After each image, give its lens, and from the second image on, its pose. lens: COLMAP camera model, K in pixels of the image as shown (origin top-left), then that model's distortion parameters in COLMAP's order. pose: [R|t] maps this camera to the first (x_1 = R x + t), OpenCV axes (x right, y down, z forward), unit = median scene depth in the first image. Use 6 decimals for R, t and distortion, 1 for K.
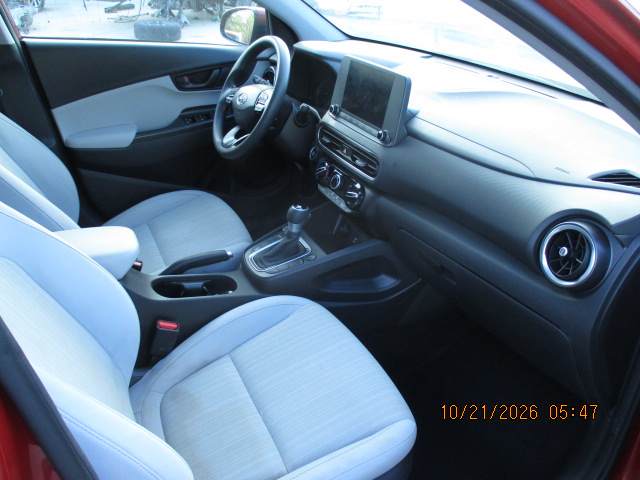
lens RADIAL K [[529.2, 0, 319.2], [0, 529.2, 251.5], [0, 0, 1]] dist [-0.038261, 0.005602]
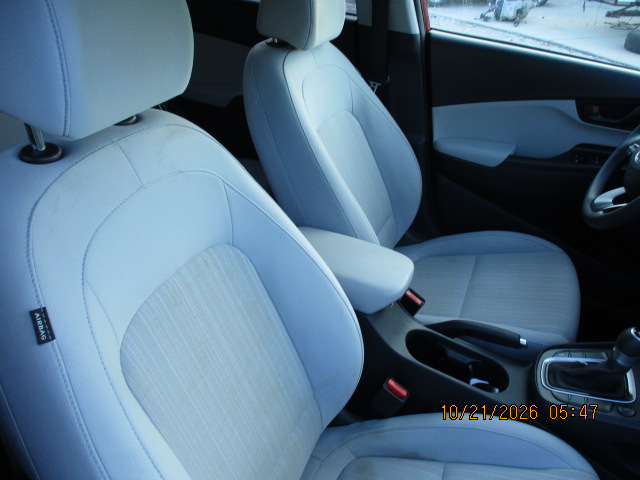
lens RADIAL K [[536.6, 0, 320.0], [0, 536.6, 240.0], [0, 0, 1]] dist [-0.015338, -0.012908]
pose [[0.668861, 0.375333, -0.641677, 0.061367], [-0.390606, 0.911864, 0.126218, -0.096226], [0.632496, 0.166220, 0.756518, 0.181927]]
